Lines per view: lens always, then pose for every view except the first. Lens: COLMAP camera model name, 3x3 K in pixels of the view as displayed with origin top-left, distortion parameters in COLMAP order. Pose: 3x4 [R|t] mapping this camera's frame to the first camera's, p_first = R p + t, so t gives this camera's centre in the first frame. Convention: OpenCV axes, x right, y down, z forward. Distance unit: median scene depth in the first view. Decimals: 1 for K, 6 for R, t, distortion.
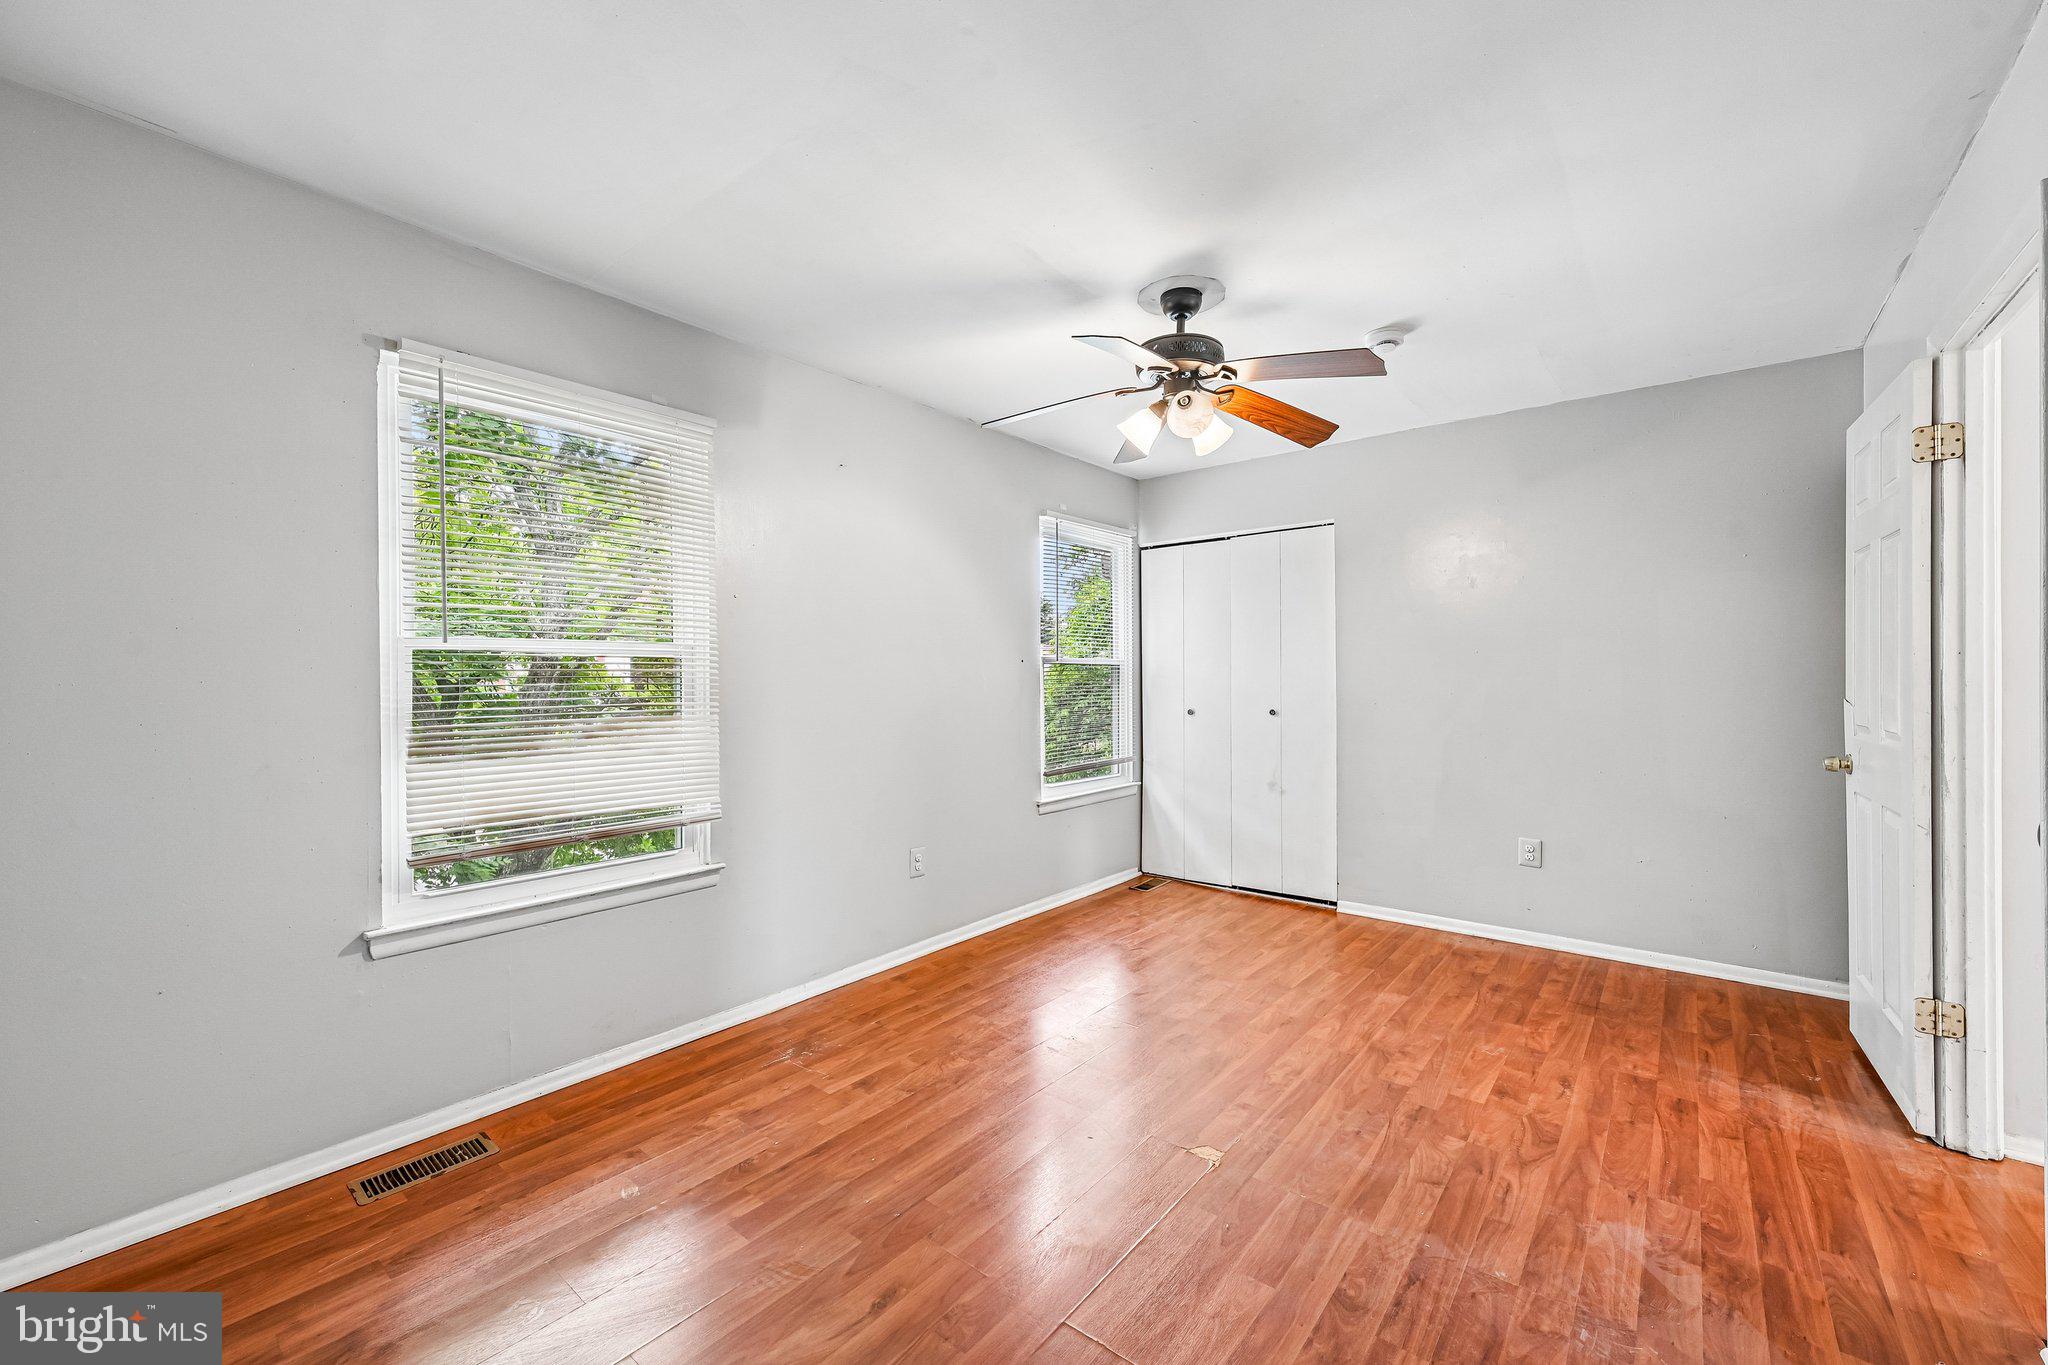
lens RADIAL K [[813.1, 0, 1036.5], [0, 813.1, 672.4], [0, 0, 1]] dist [0.002553, 0.000720]
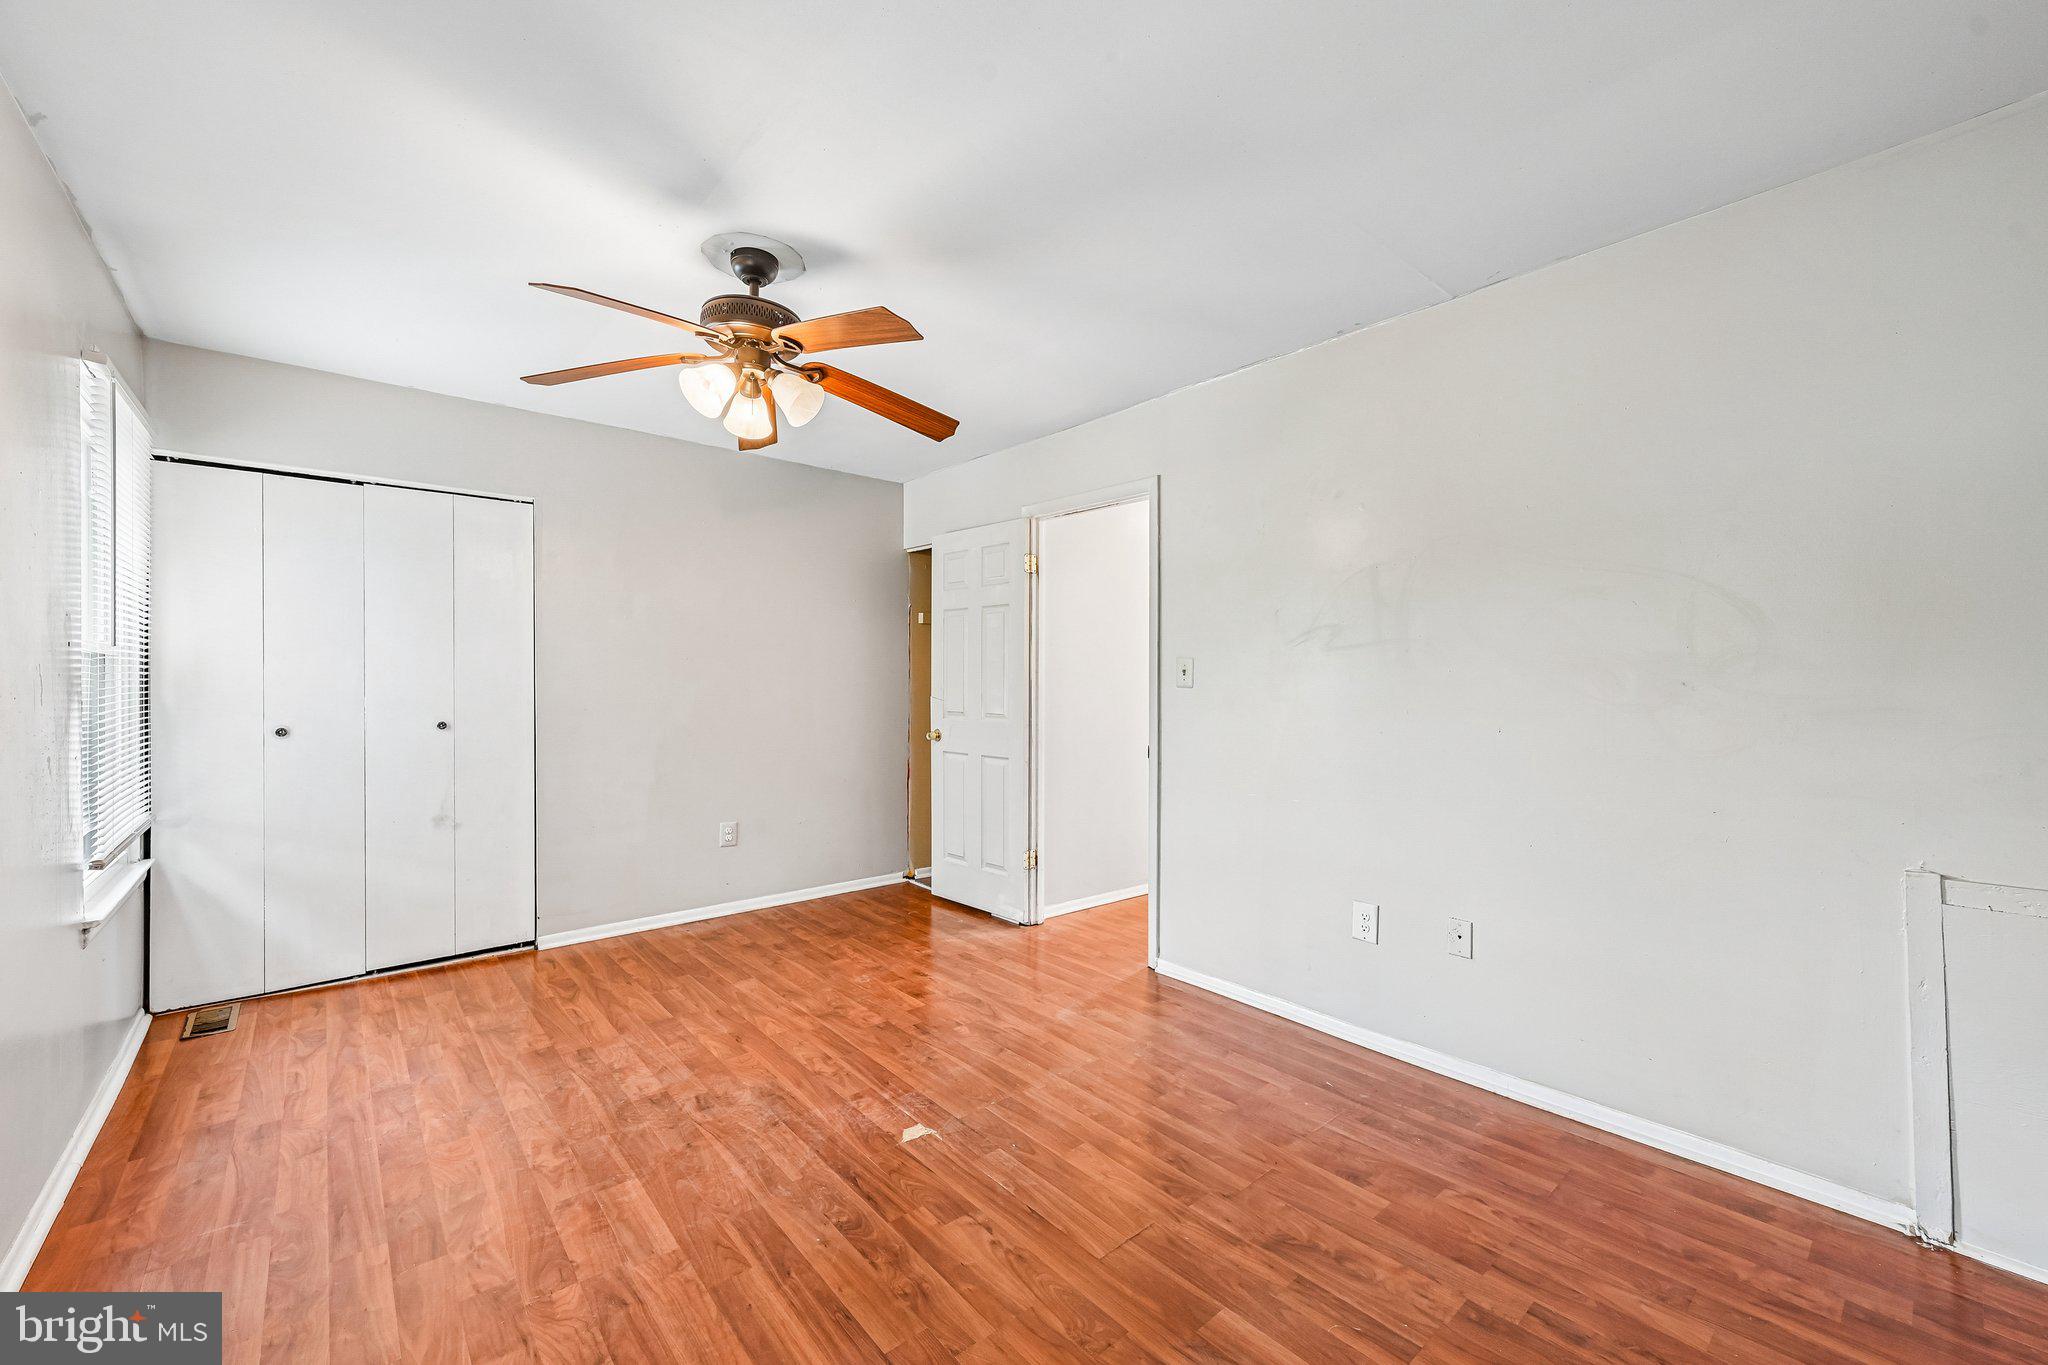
lens RADIAL K [[813.1, 0, 1028.9], [0, 813.1, 675.5], [0, 0, 1]] dist [0.002553, 0.000720]
pose [[0.172567, 0.013109, 0.984910, -0.676964], [-0.011898, 0.999866, -0.011223, 0.005054], [-0.984926, -0.009782, 0.172700, 0.561460]]
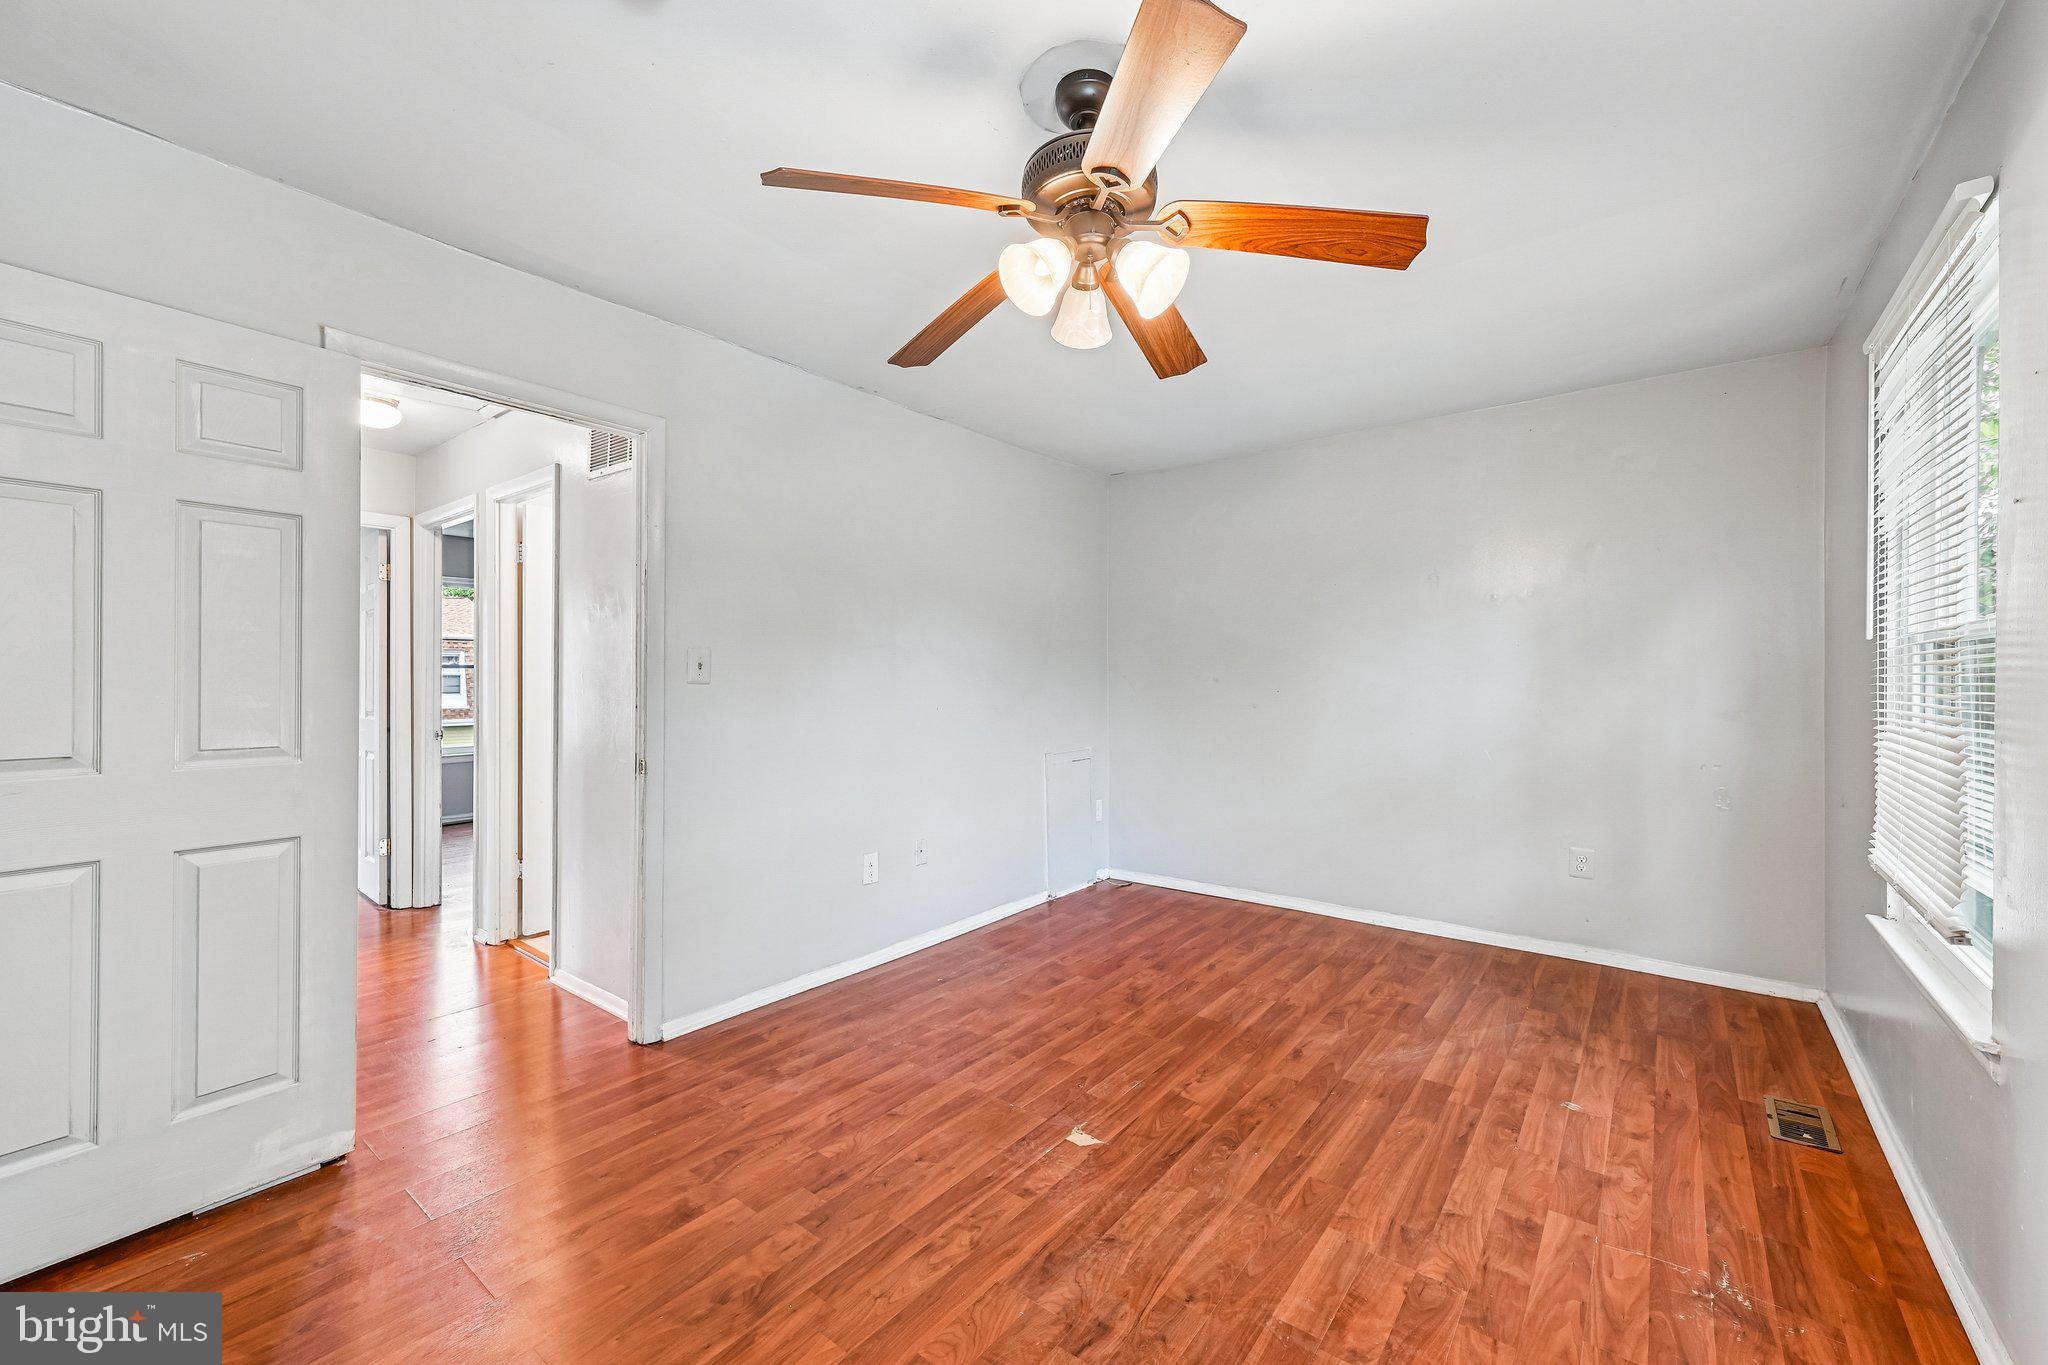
lens RADIAL K [[813.1, 0, 1042.2], [0, 813.1, 678.5], [0, 0, 1]] dist [0.002553, 0.000720]
pose [[-0.999579, 0.006738, -0.028238, 0.237249], [0.006989, 0.999937, -0.008776, 0.012712], [0.028177, -0.008970, -0.999563, 1.690255]]
